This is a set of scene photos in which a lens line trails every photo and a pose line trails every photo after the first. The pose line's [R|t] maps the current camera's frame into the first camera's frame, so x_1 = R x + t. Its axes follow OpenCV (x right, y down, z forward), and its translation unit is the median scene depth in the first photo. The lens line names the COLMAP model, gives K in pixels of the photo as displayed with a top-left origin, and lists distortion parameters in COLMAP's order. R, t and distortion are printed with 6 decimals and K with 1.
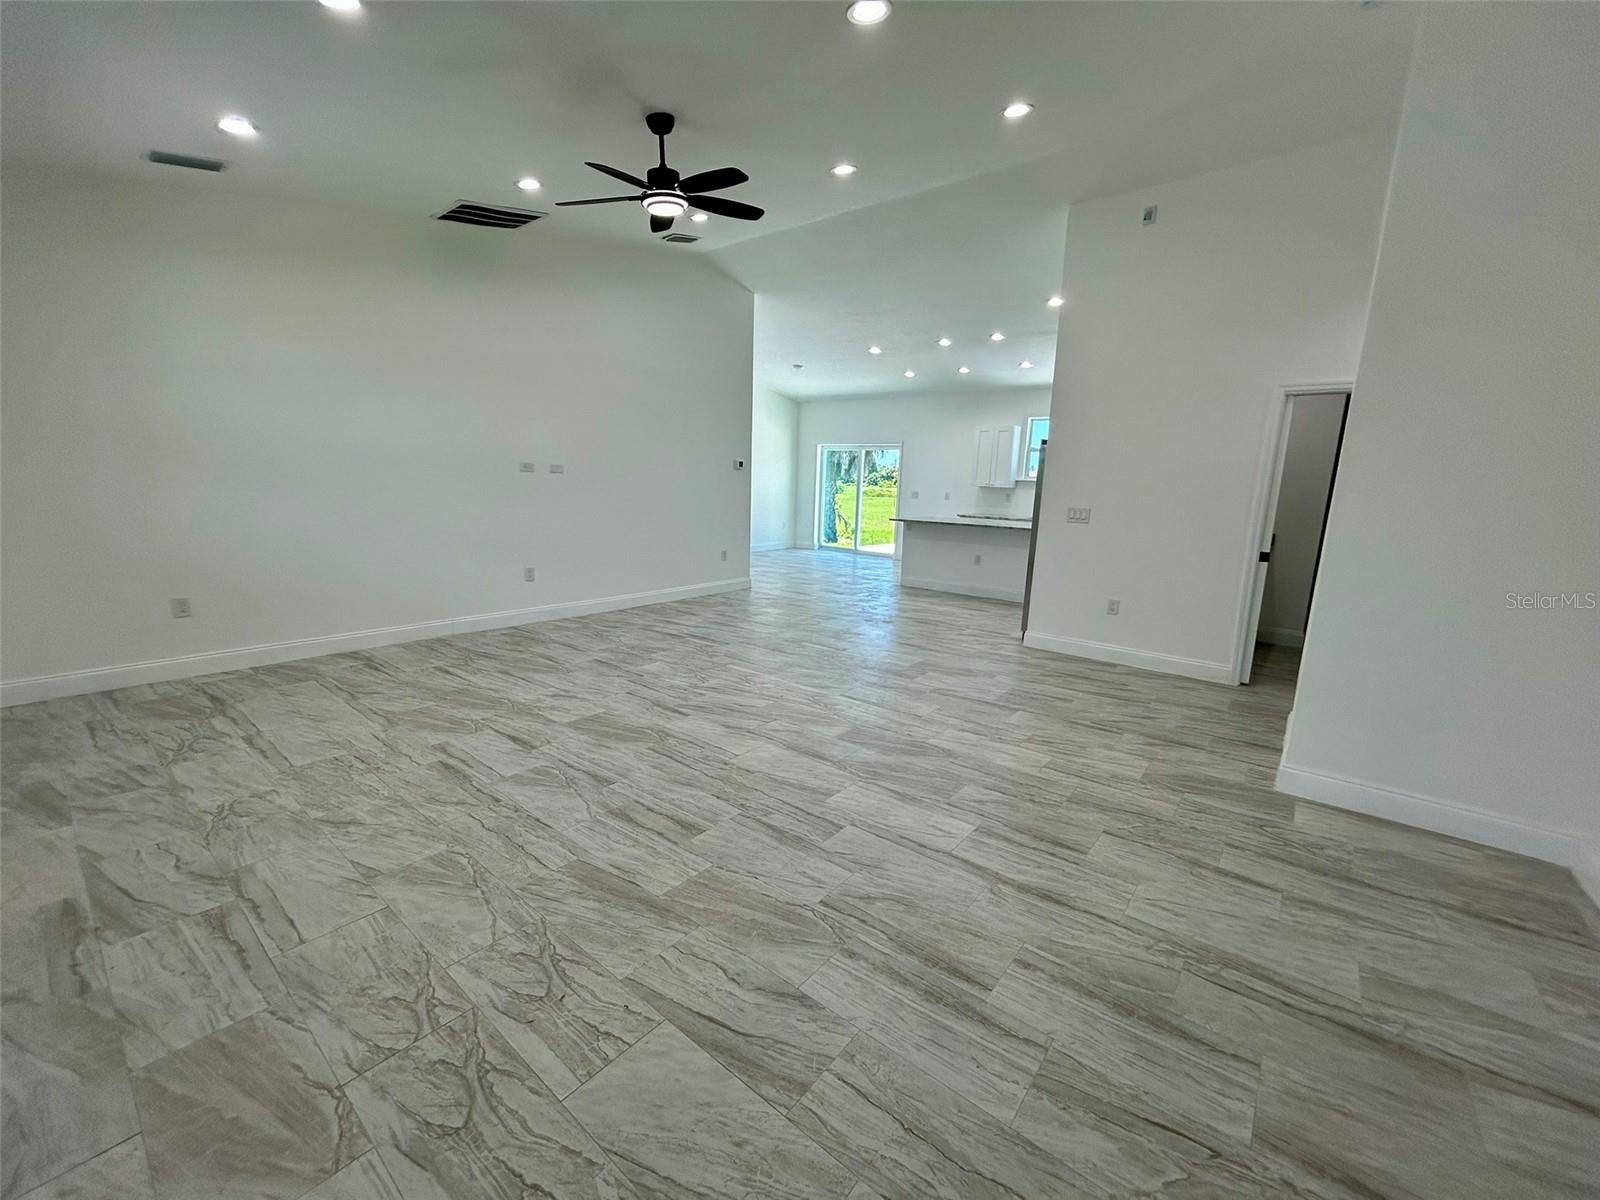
lens RADIAL K [[645.7, 0, 797.2], [0, 645.7, 596.8], [0, 0, 1]] dist [0.000445, -0.000774]
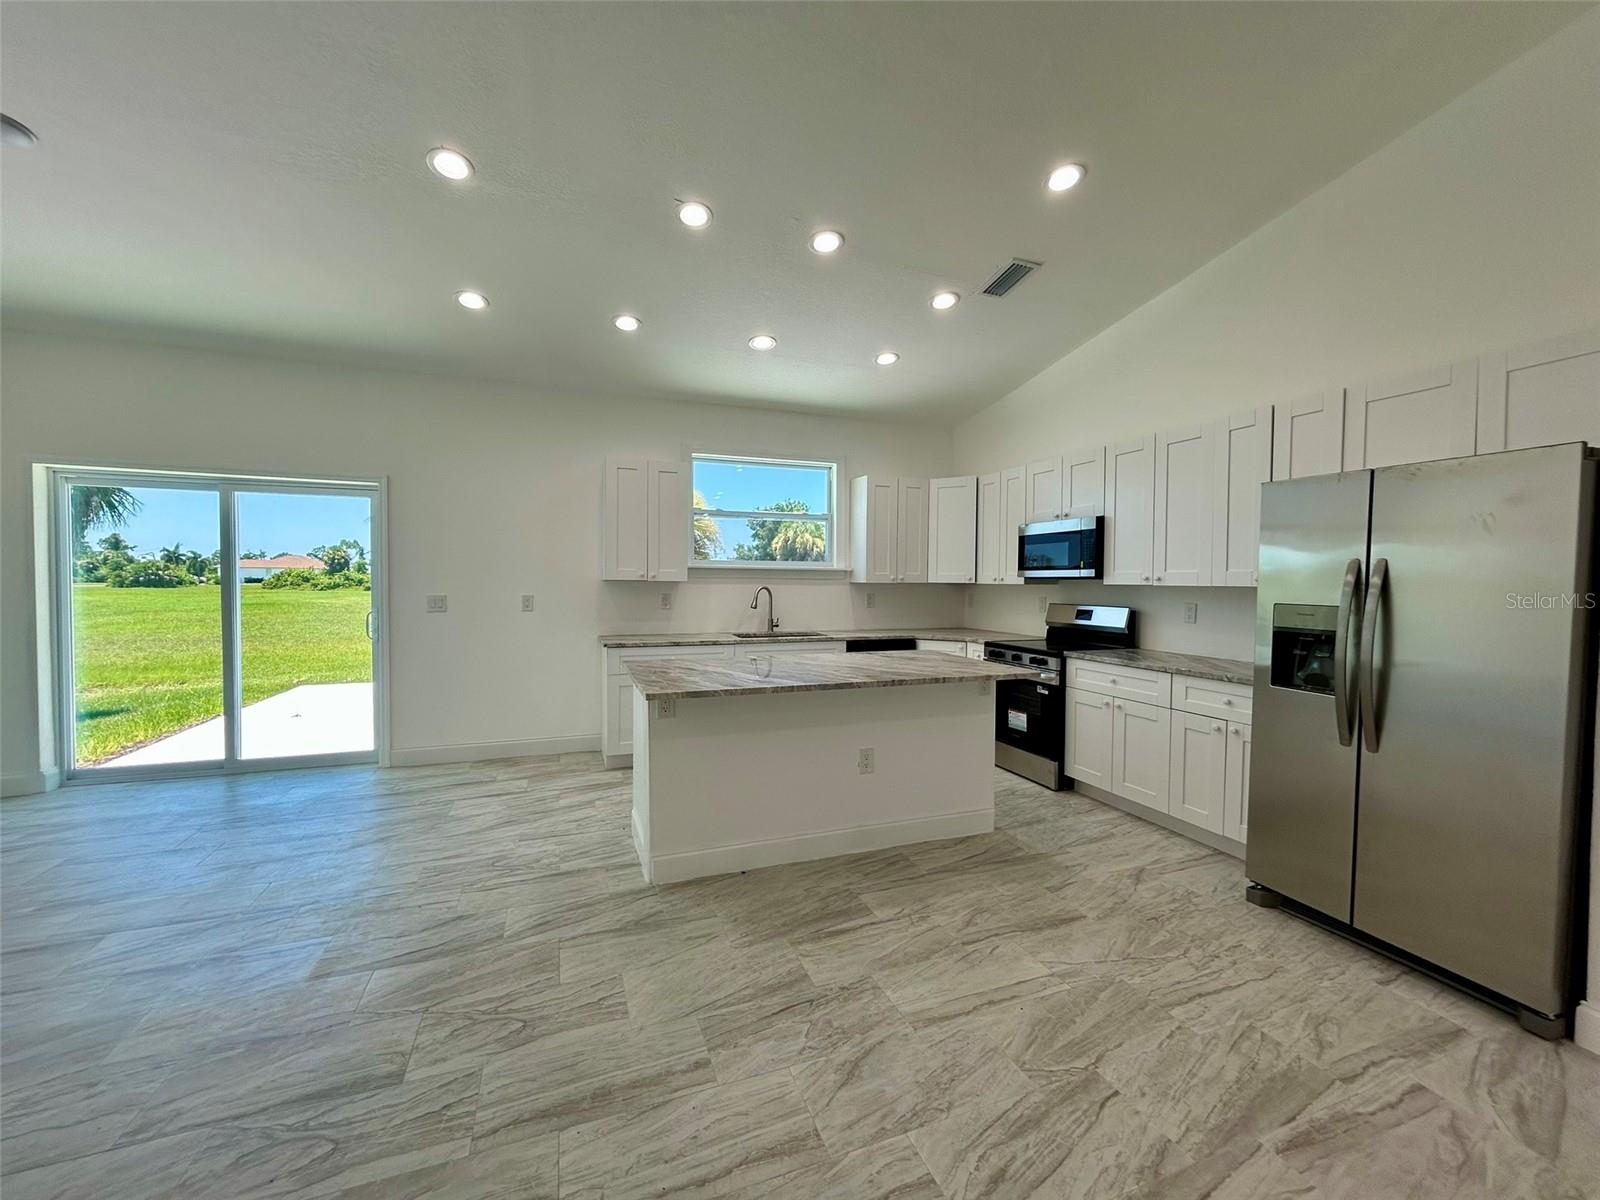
lens RADIAL K [[645.7, 0, 797.9], [0, 645.7, 598.0], [0, 0, 1]] dist [0.000445, -0.000774]
pose [[0.502644, -0.052546, 0.862895, -0.193851], [0.163609, 0.985895, -0.035267, -0.344628], [-0.848871, 0.158905, 0.504151, 1.866763]]
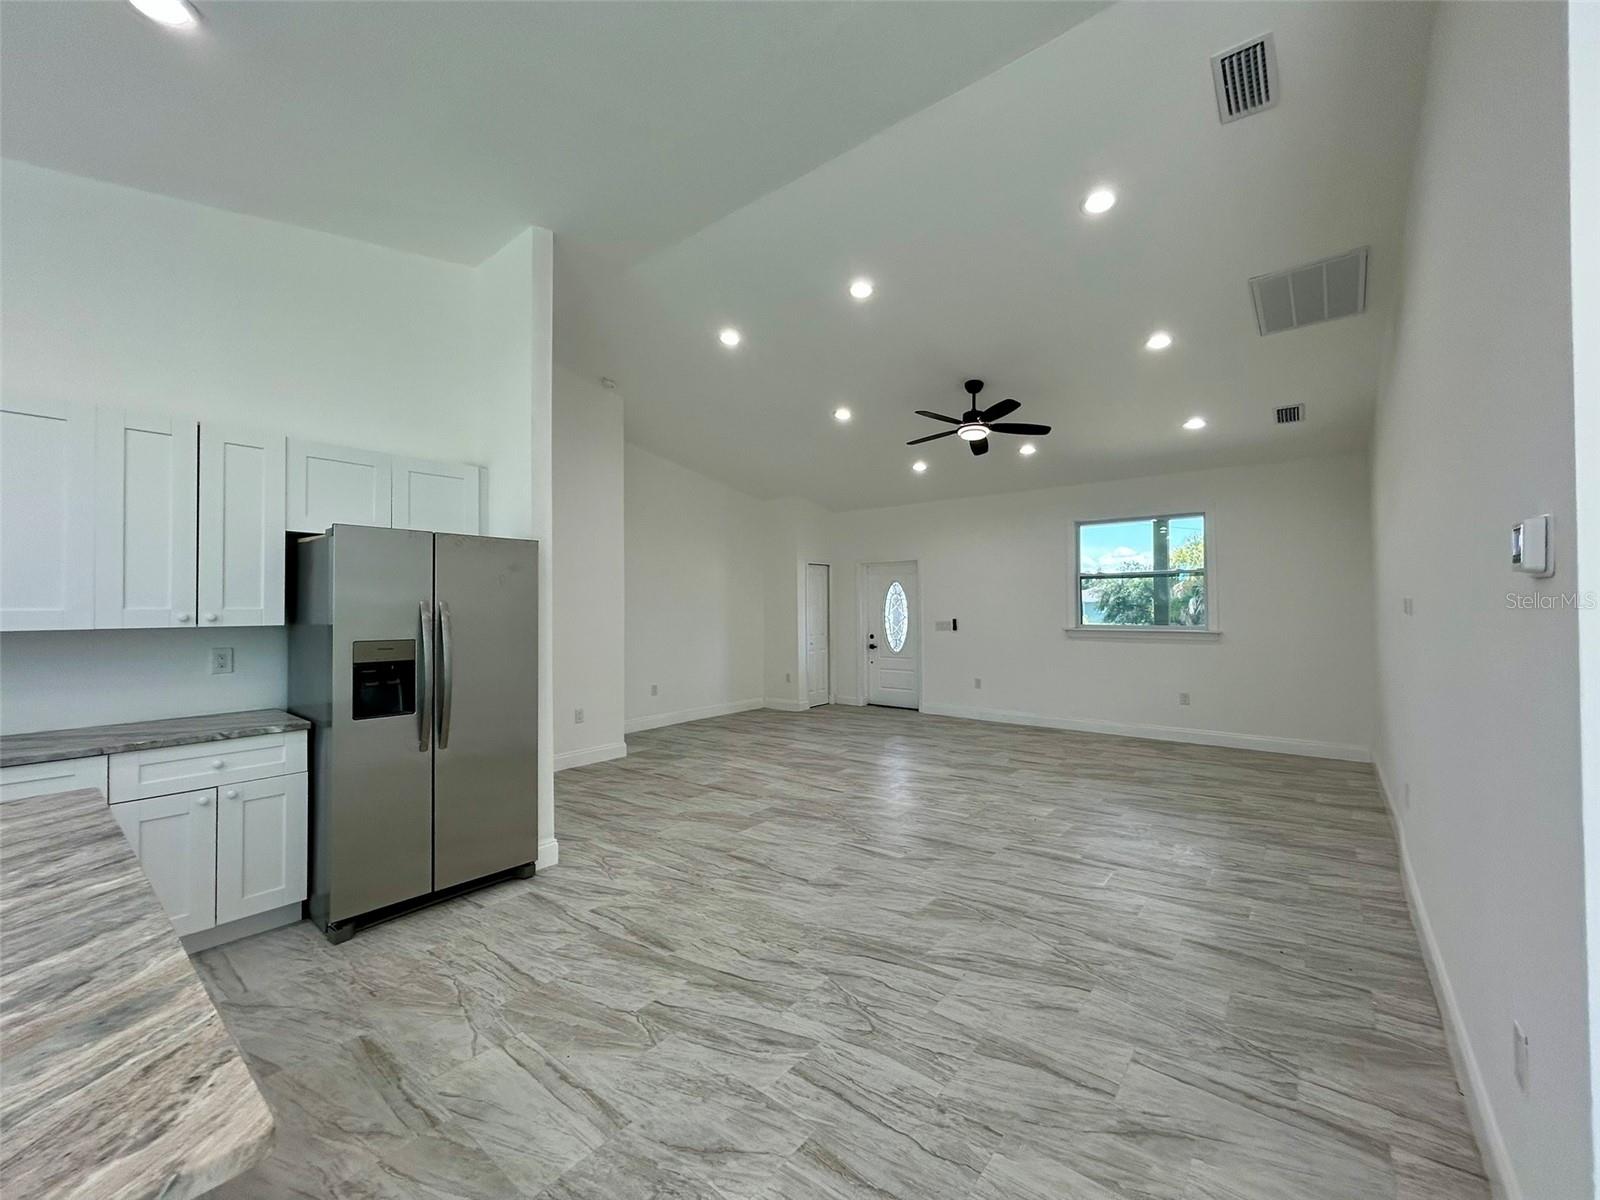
lens RADIAL K [[645.7, 0, 796.1], [0, 645.7, 602.0], [0, 0, 1]] dist [0.000445, -0.000774]
pose [[-0.999681, -0.025078, -0.003032, 0.200735], [-0.025224, 0.984624, 0.172856, -0.472793], [-0.001350, 0.172877, -0.984942, 2.549643]]
